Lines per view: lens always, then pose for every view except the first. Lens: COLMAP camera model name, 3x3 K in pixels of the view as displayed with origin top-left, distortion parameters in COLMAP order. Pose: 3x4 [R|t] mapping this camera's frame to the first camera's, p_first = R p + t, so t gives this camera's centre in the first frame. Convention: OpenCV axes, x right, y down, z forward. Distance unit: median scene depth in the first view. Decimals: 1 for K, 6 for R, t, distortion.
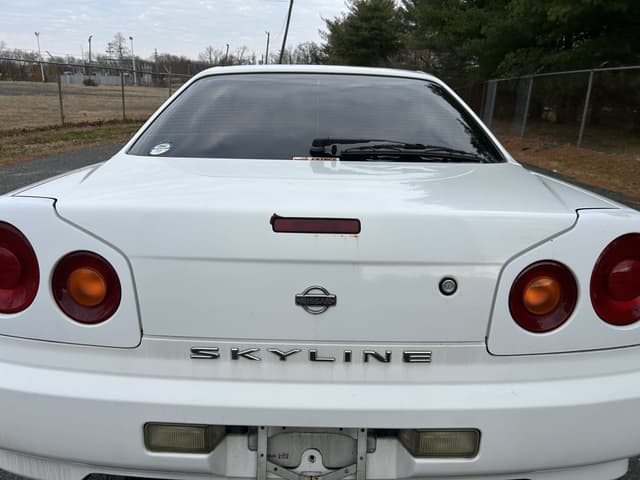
lens RADIAL K [[482.4, 0, 317.4], [0, 482.4, 242.0], [0, 0, 1]] dist [0.047051, -0.049884]
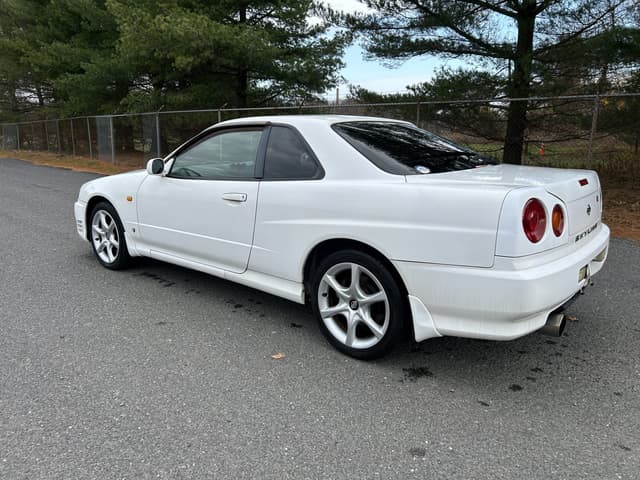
lens RADIAL K [[482.4, 0, 319.2], [0, 482.4, 244.2], [0, 0, 1]] dist [0.047051, -0.049884]
pose [[0.639530, -0.194315, 0.743803, -1.858447], [0.237425, 0.970154, 0.049307, -0.112660], [-0.731184, 0.145064, 0.666578, 0.196339]]
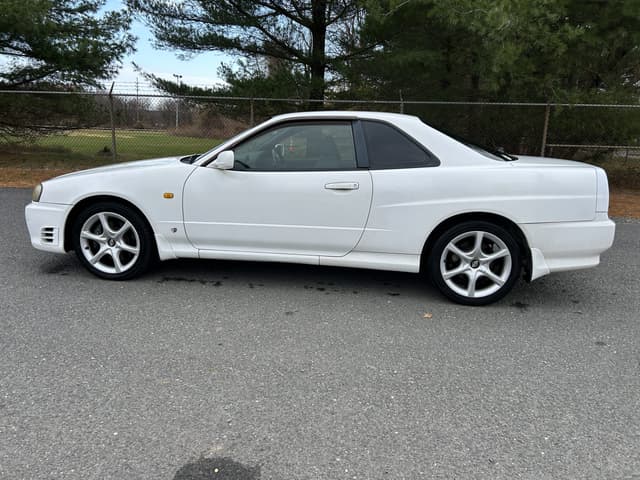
lens RADIAL K [[486.0, 0, 322.4], [0, 486.0, 243.9], [0, 0, 1]] dist [0.035980, -0.010902]
pose [[0.123357, -0.244401, 0.961796, -2.734999], [0.269665, 0.940983, 0.204526, -0.514533], [-0.955020, 0.234133, 0.181983, 1.517863]]
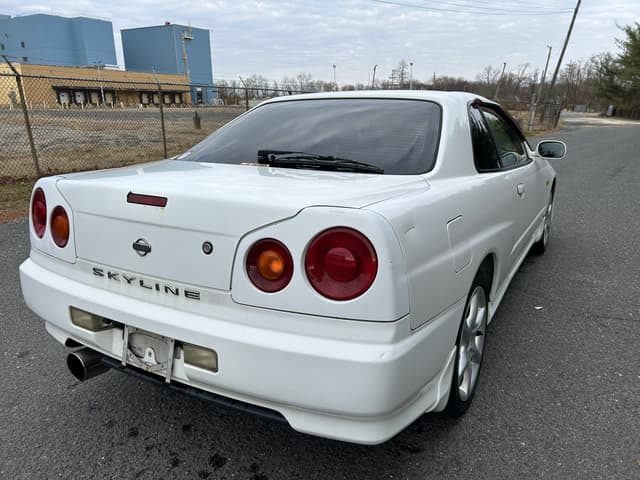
lens RADIAL K [[482.4, 0, 321.2], [0, 482.4, 251.1], [0, 0, 1]] dist [0.047051, -0.049884]
pose [[0.865896, 0.118550, -0.485974, 0.792575], [-0.129309, 0.991538, 0.011478, 0.024415], [0.483222, 0.052902, 0.873898, -0.067136]]
